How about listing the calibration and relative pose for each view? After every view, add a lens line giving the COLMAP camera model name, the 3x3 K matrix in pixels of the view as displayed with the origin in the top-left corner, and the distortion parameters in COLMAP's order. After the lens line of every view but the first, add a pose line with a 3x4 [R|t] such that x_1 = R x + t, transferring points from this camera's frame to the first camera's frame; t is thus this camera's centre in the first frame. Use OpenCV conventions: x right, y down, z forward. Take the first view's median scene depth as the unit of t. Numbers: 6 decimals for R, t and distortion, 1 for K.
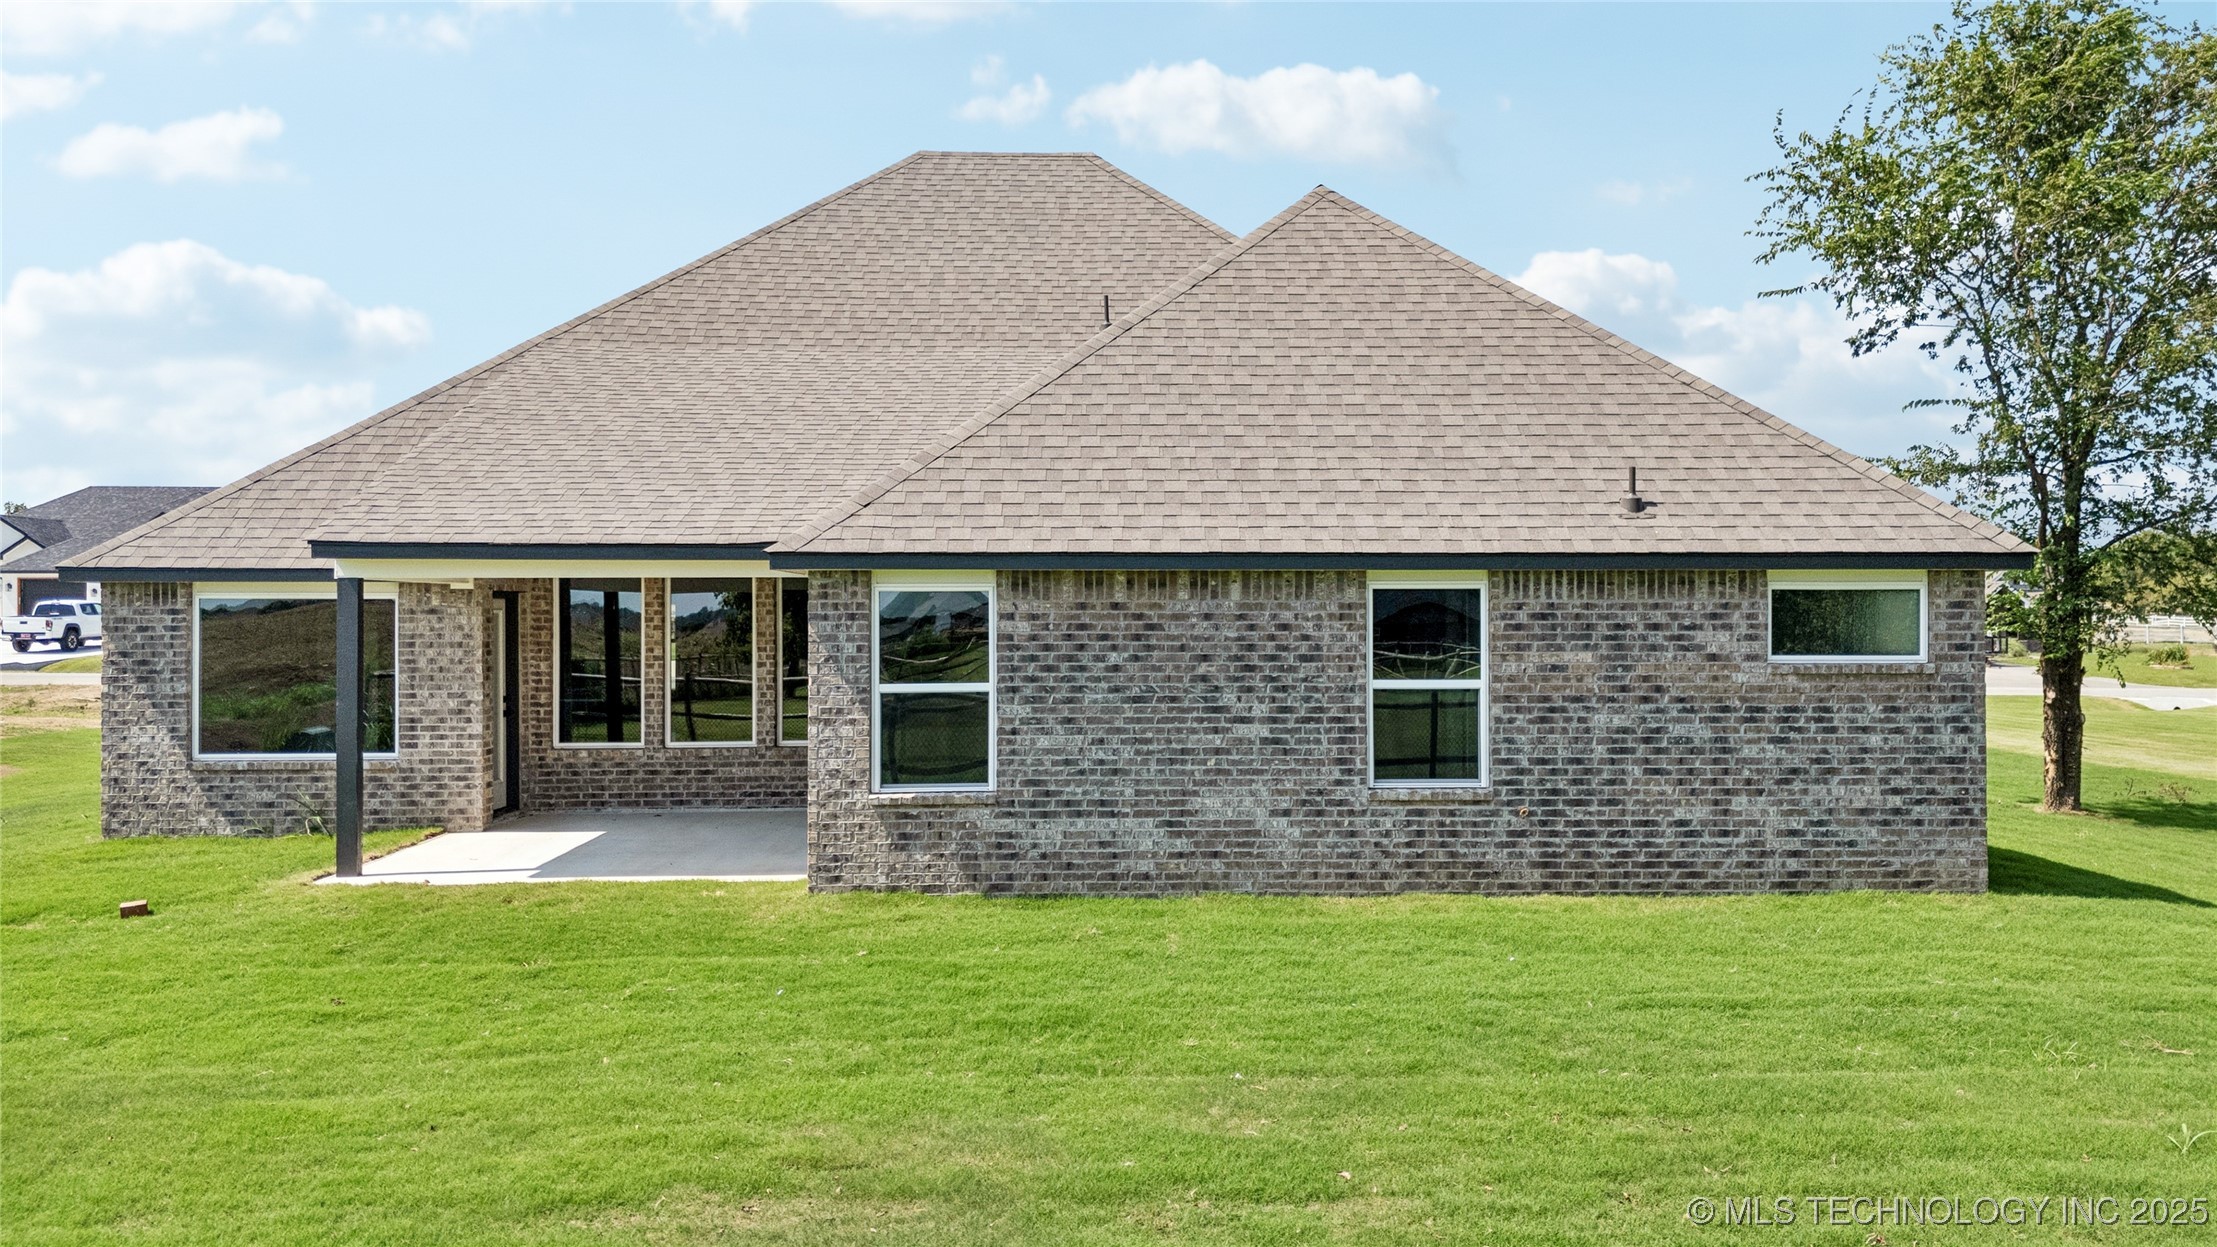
lens RADIAL K [[1636.1, 0, 1156.6], [0, 1636.1, 623.6], [0, 0, 1]] dist [0.084249, -0.102777]
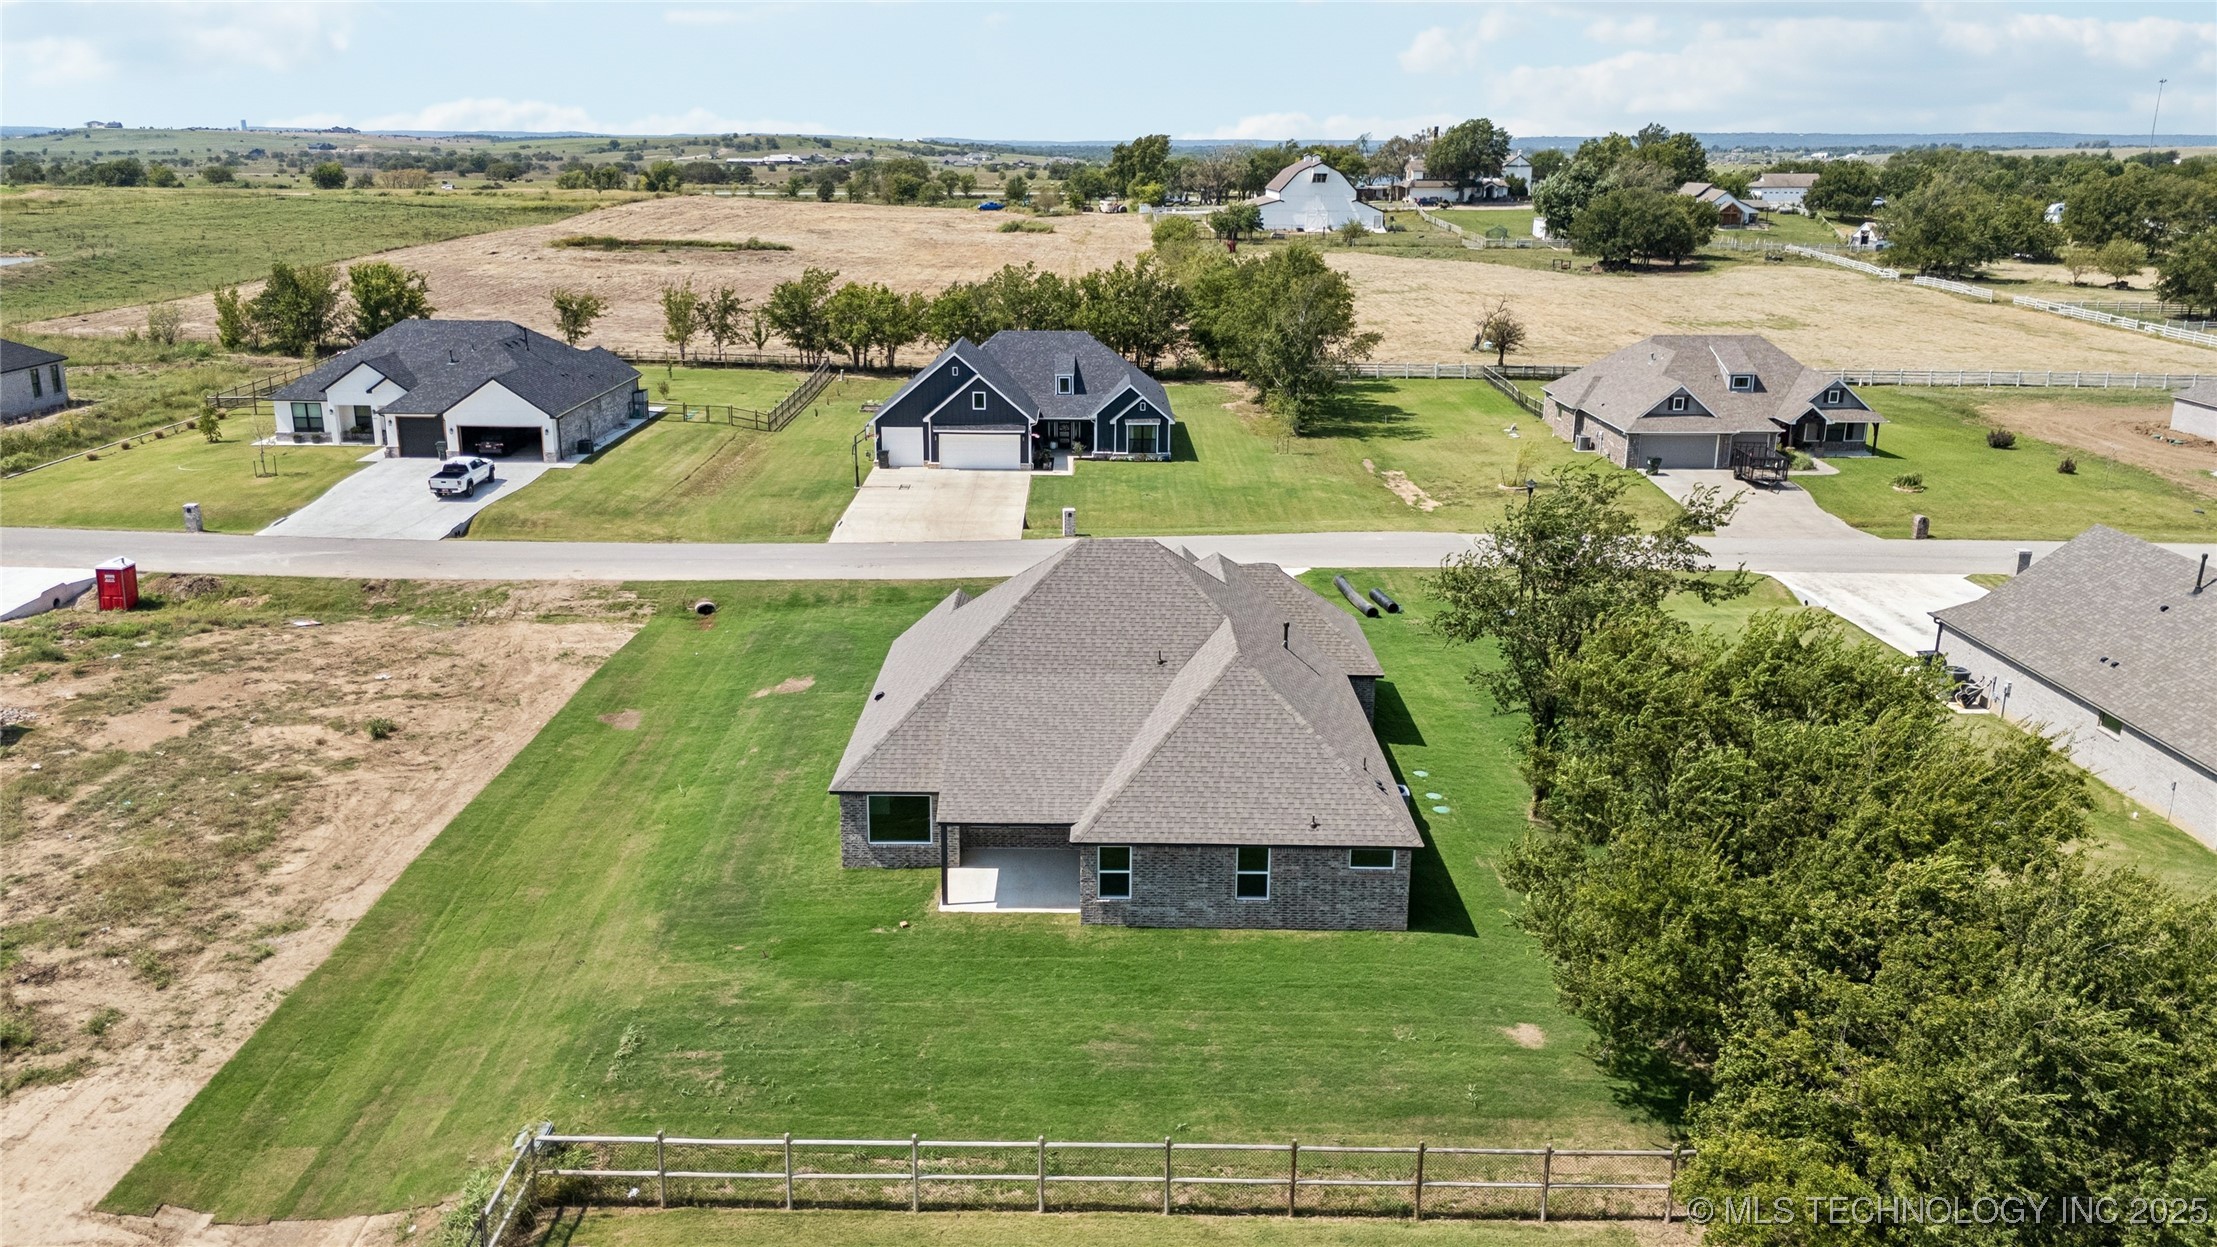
lens RADIAL K [[1641.8, 0, 1086.6], [0, 1641.8, 626.8], [0, 0, 1]] dist [0.085339, -0.100582]
pose [[0.998482, 0.020631, -0.051063, -0.023655], [-0.005466, 0.959728, 0.280878, -1.481147], [0.054801, -0.280173, 0.958384, -2.299986]]
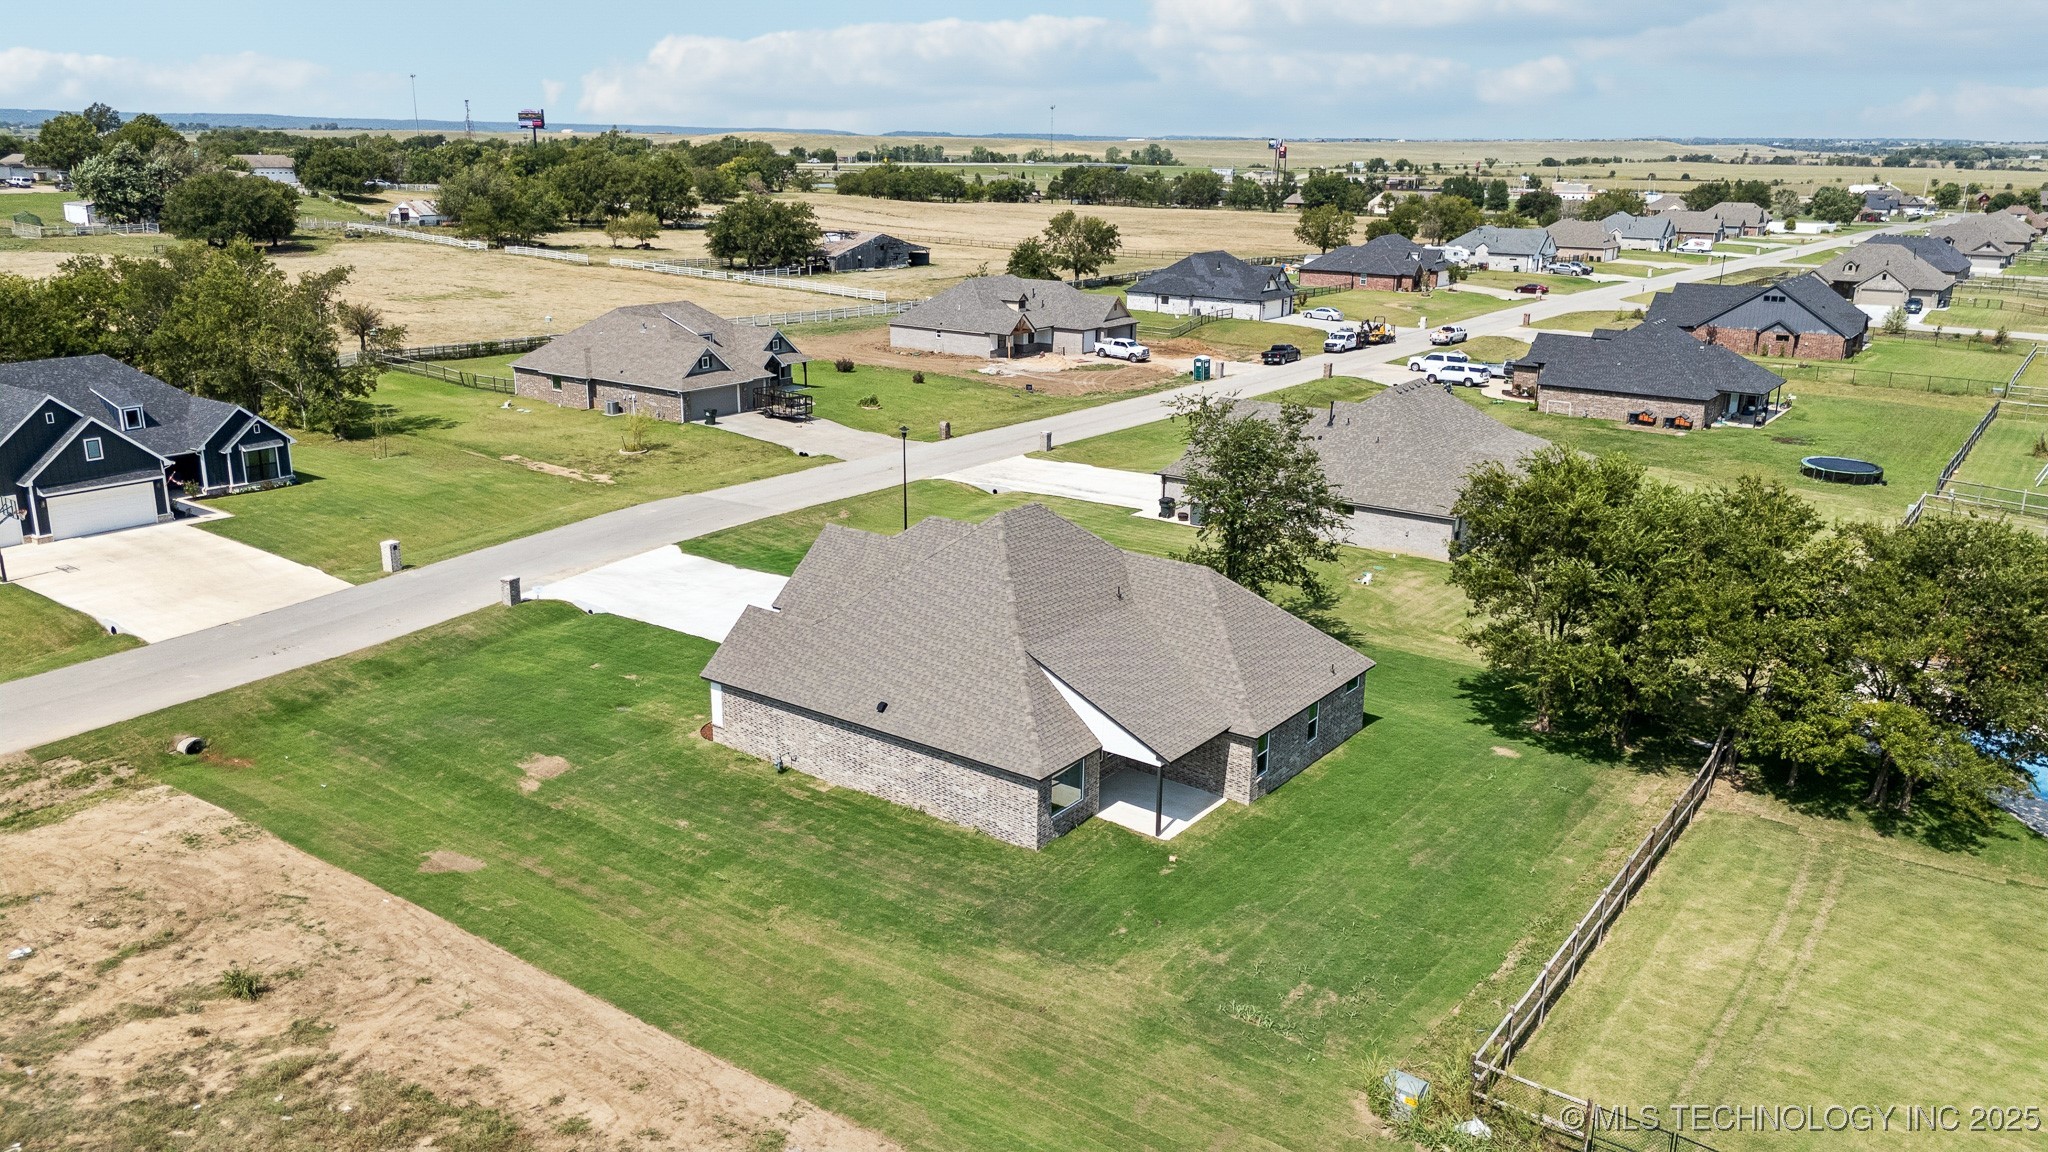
lens RADIAL K [[1516.6, 0, 1003.8], [0, 1516.6, 579.0], [0, 0, 1]] dist [0.085339, -0.100582]
pose [[0.631318, -0.207791, 0.747168, -3.524342], [-0.012789, 0.960516, 0.277930, -1.535658], [-0.775418, -0.185017, 0.603734, -0.848927]]
